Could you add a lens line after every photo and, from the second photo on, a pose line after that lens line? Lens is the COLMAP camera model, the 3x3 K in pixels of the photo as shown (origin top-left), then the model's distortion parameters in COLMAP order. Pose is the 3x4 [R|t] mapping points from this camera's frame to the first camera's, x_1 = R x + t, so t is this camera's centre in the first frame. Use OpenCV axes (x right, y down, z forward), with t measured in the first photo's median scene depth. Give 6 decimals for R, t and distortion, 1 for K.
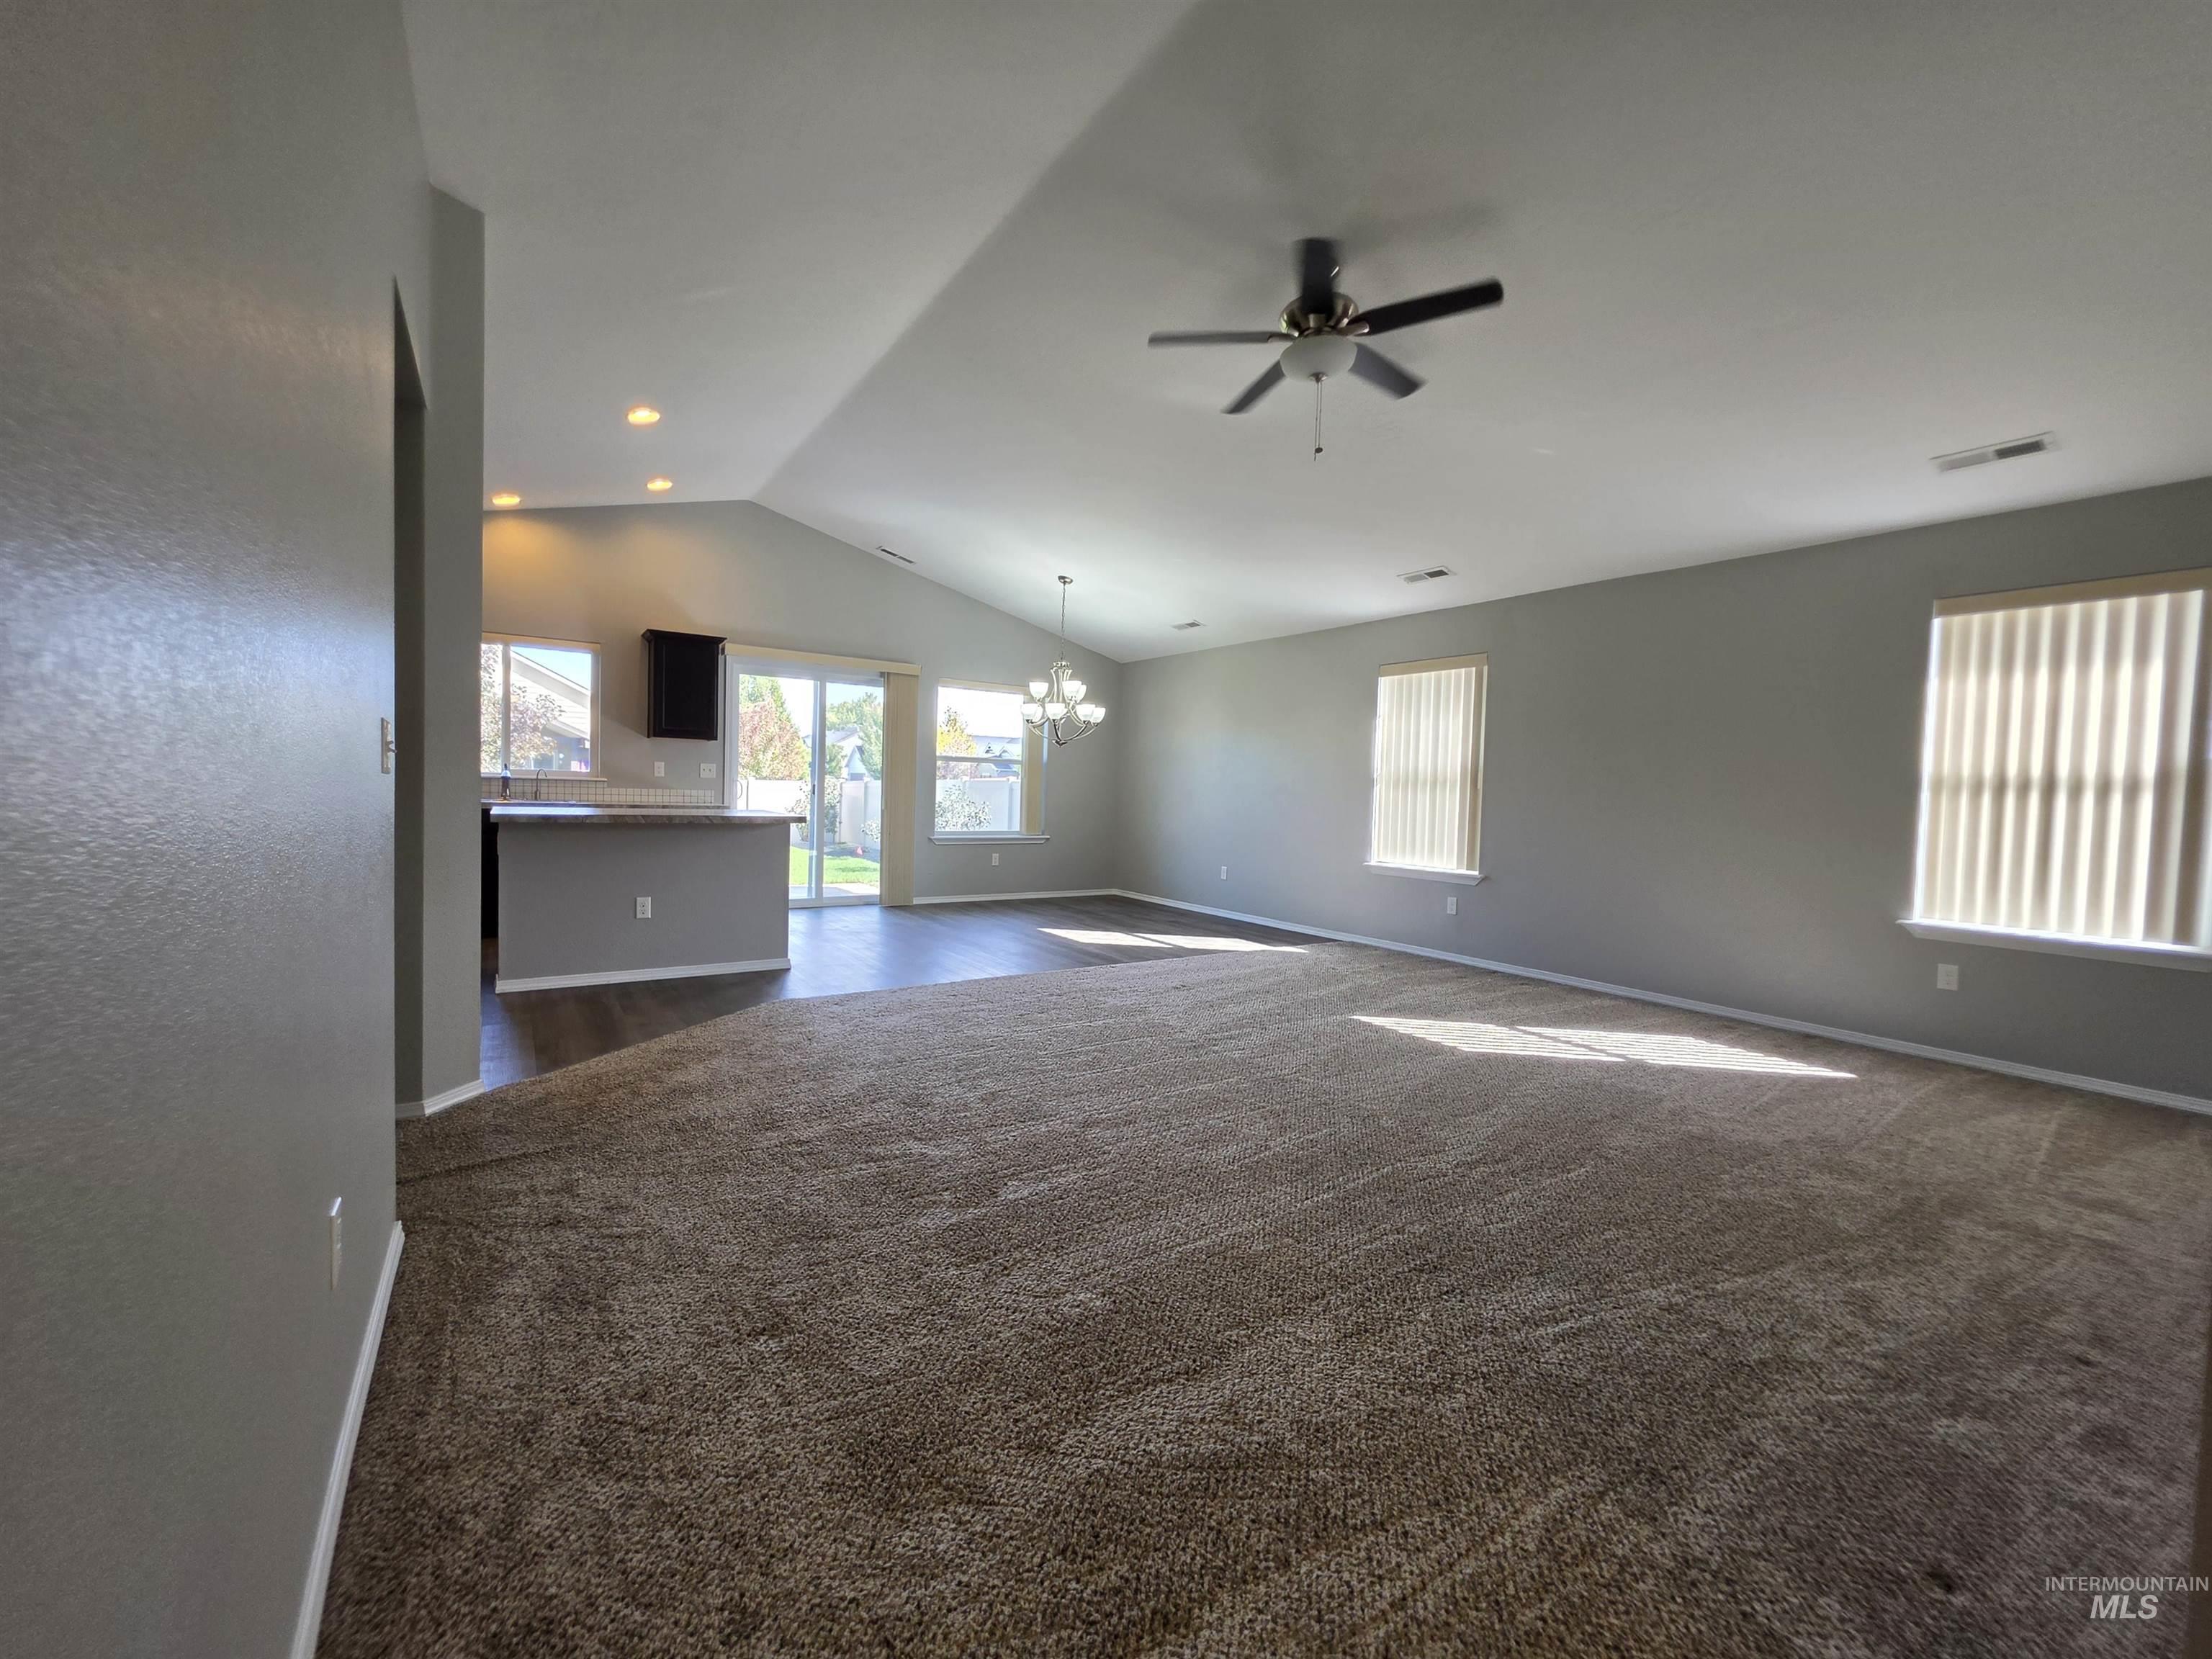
lens RADIAL K [[889.9, 0, 1100.7], [0, 889.9, 817.8], [0, 0, 1]] dist [-0.003321, -0.000018]
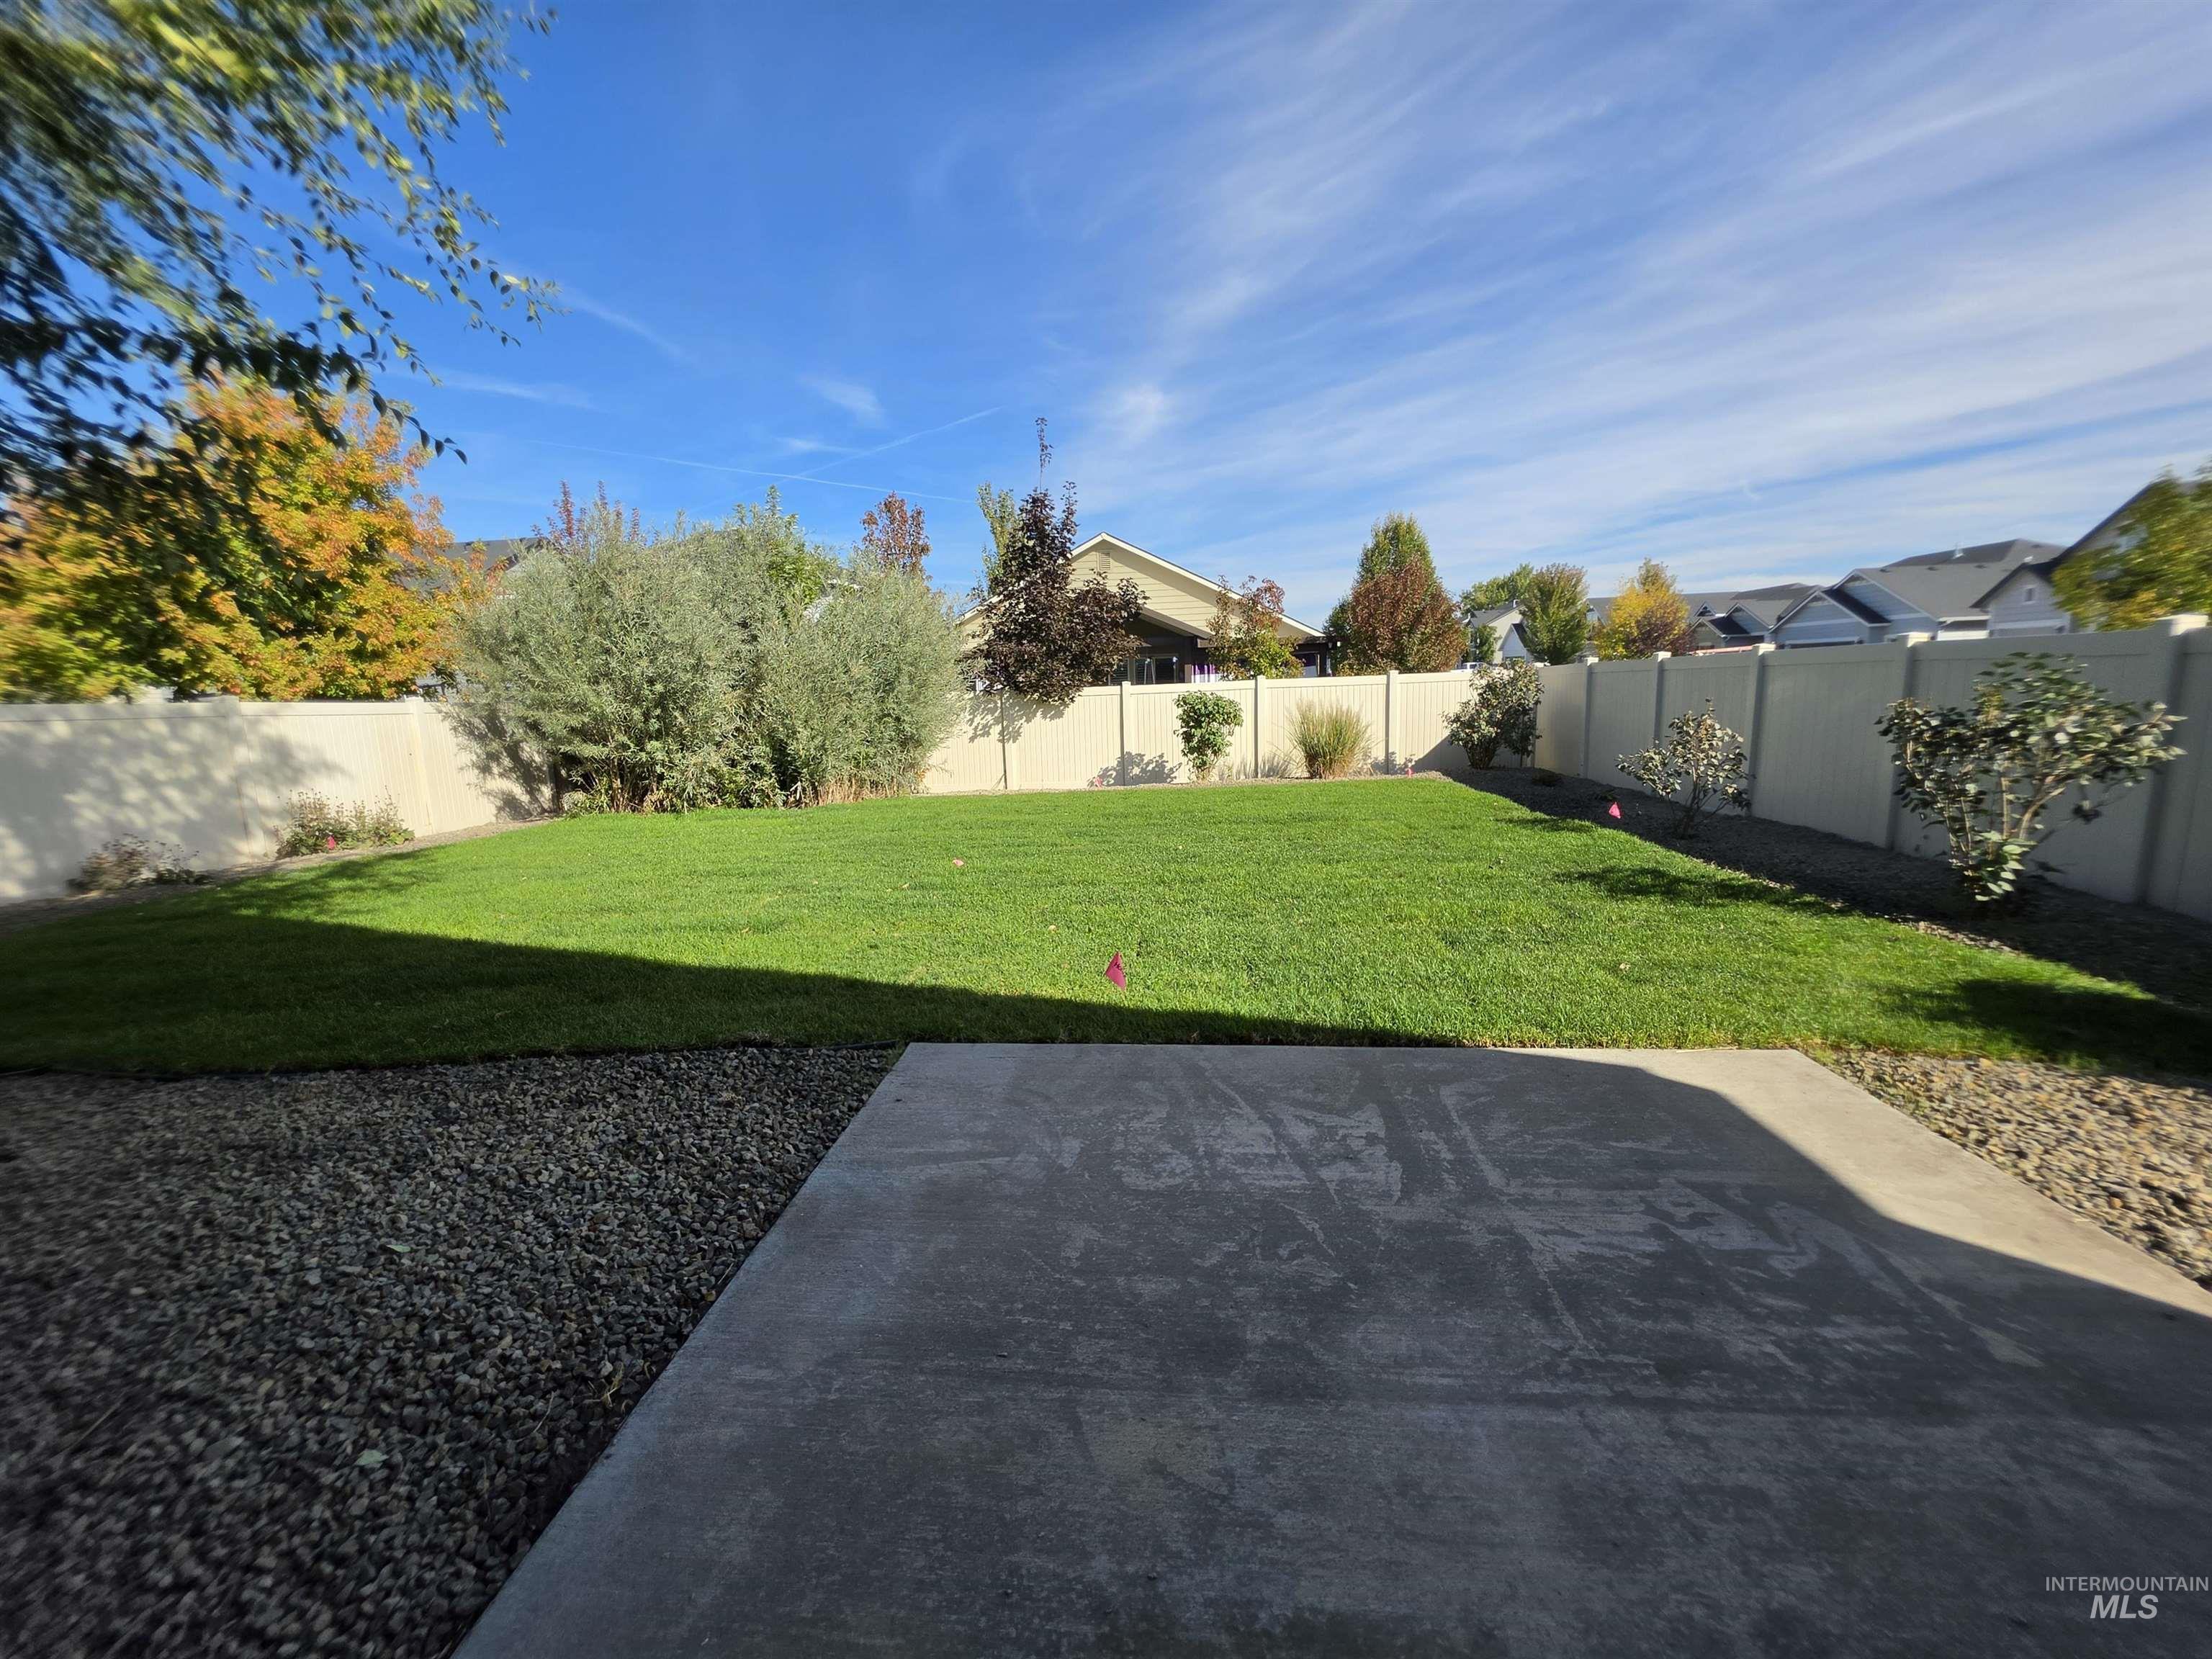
lens RADIAL K [[889.9, 0, 1100.7], [0, 889.9, 817.8], [0, 0, 1]] dist [-0.003321, -0.000018]
pose [[0.770345, 0.039753, -0.636387, -0.378594], [0.038164, 0.993391, 0.108251, -0.046034], [0.636484, -0.107677, 0.763736, 0.967491]]
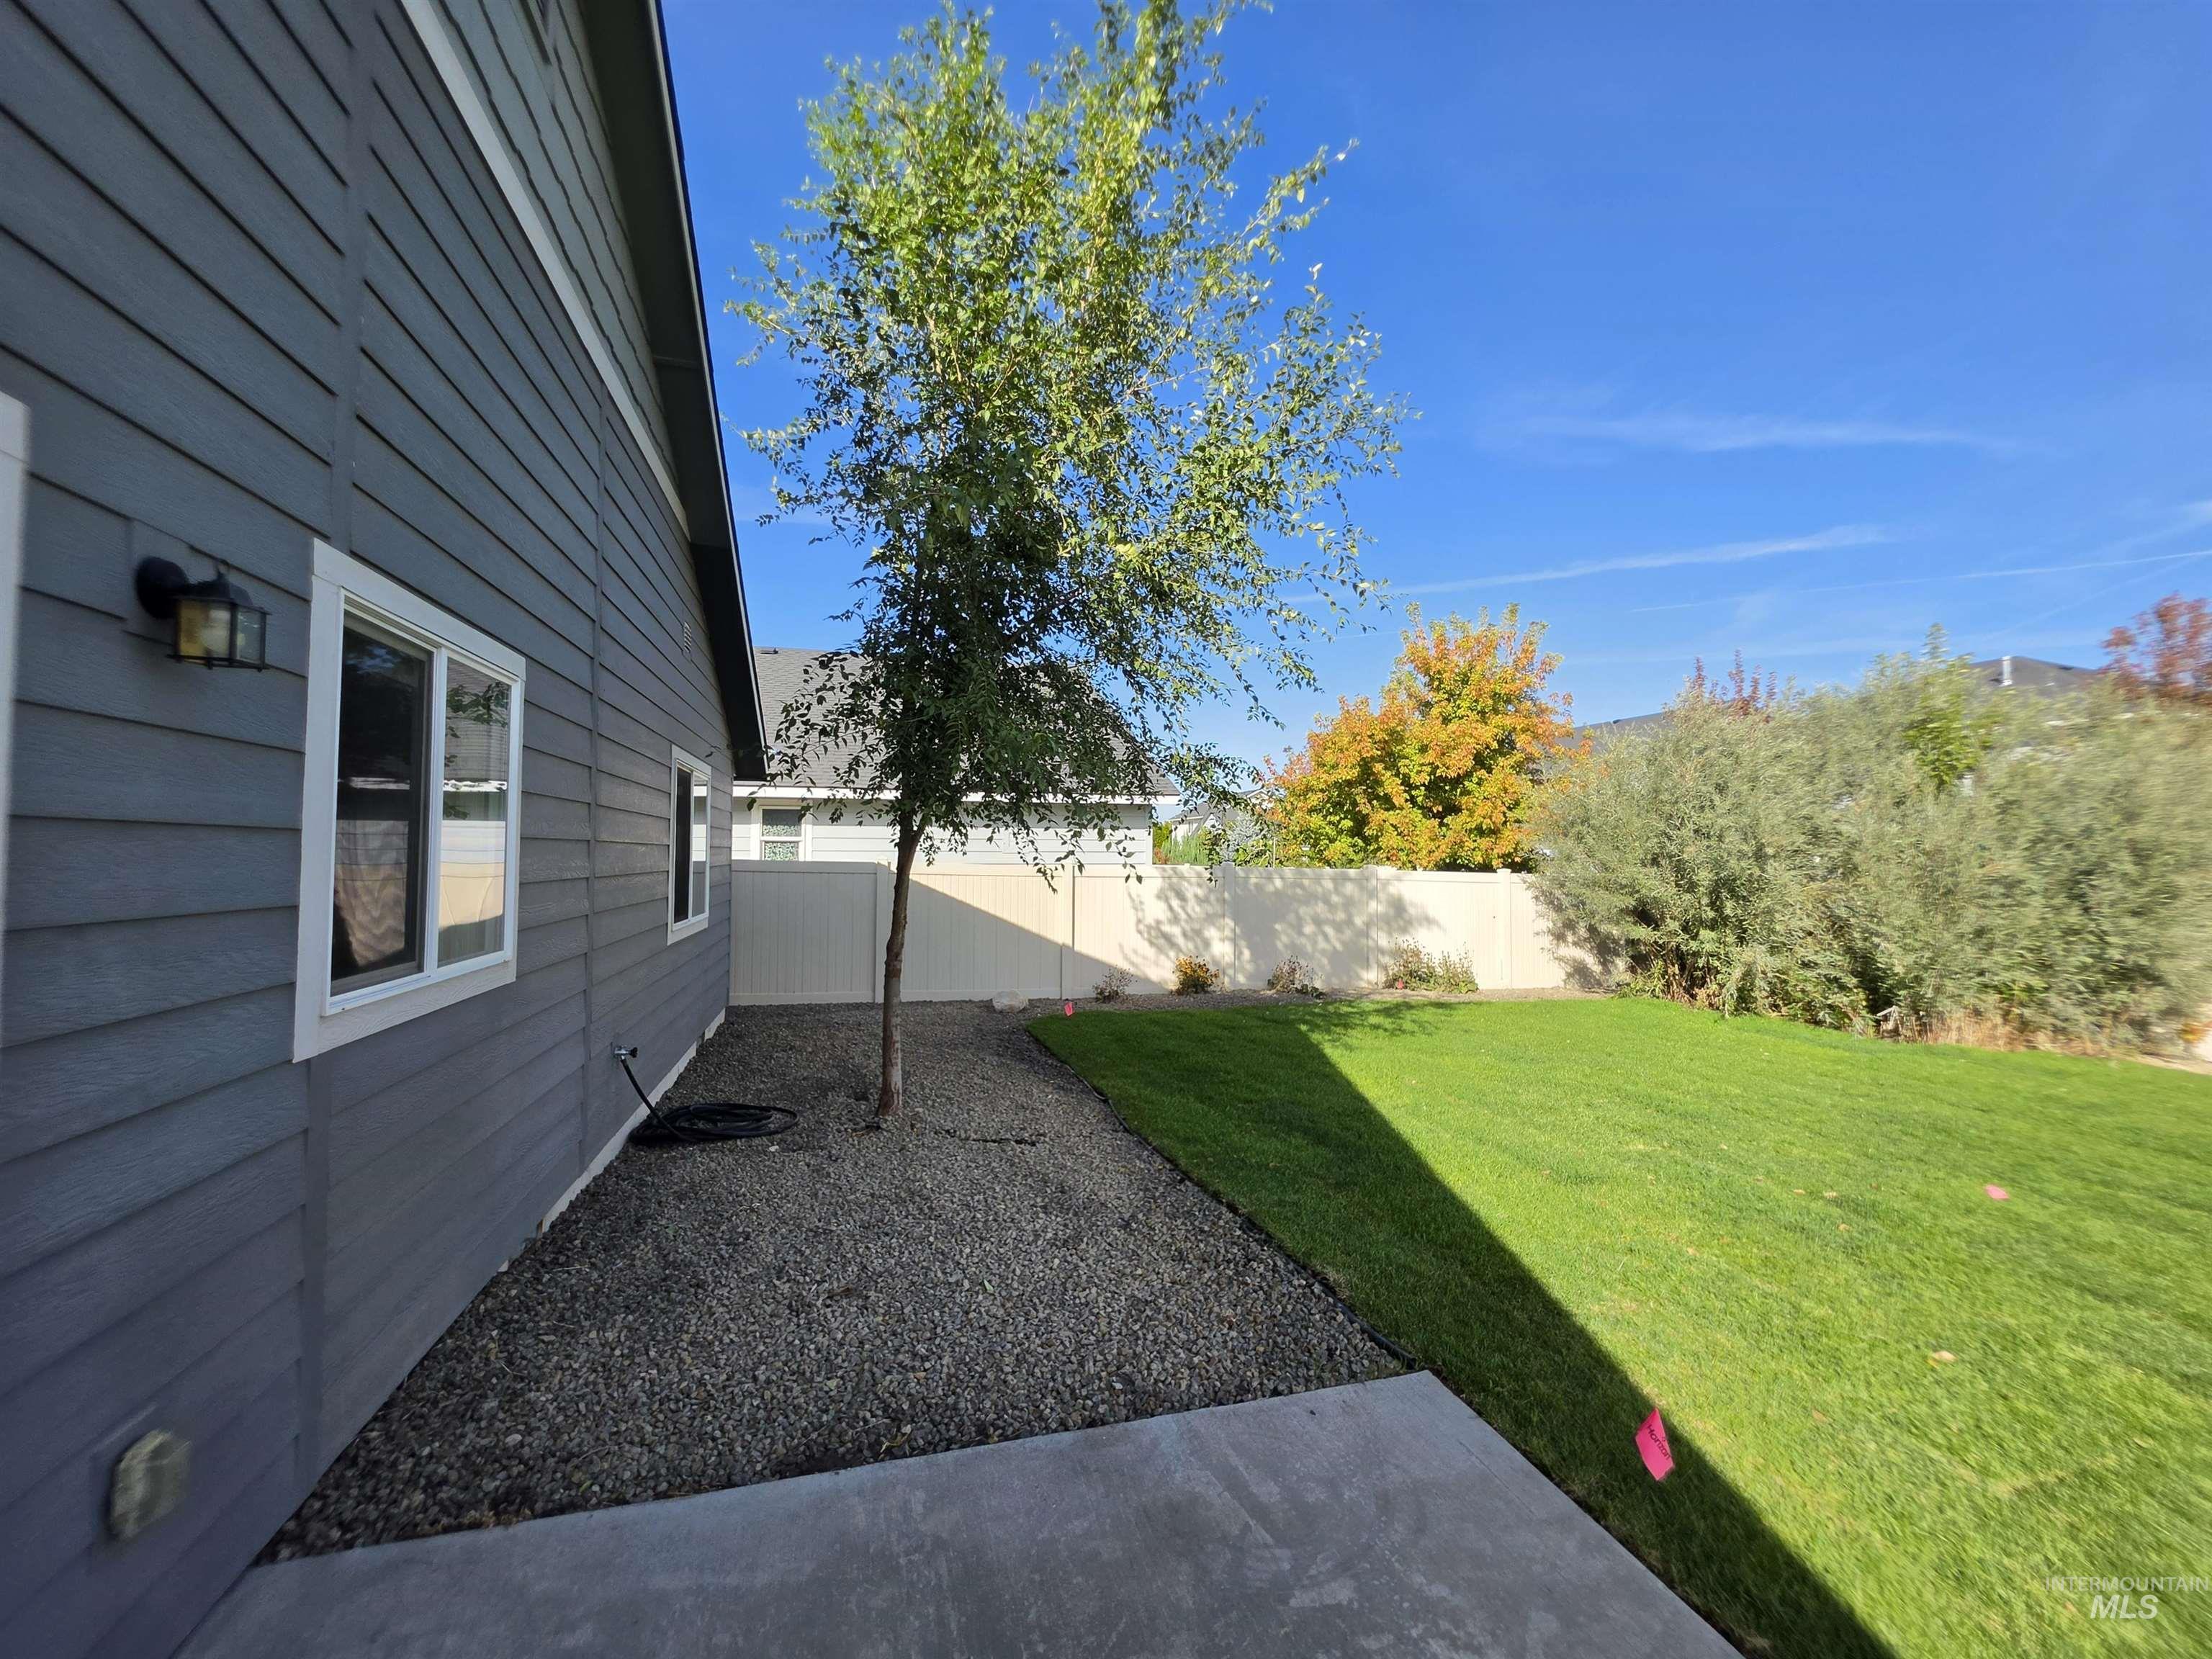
lens RADIAL K [[889.9, 0, 1100.7], [0, 889.9, 817.8], [0, 0, 1]] dist [-0.003321, -0.000018]
pose [[-0.311920, -0.069009, -0.947599, -0.323119], [-0.048352, 0.997219, -0.056706, -0.087210], [0.948877, 0.028131, -0.314390, 1.162861]]
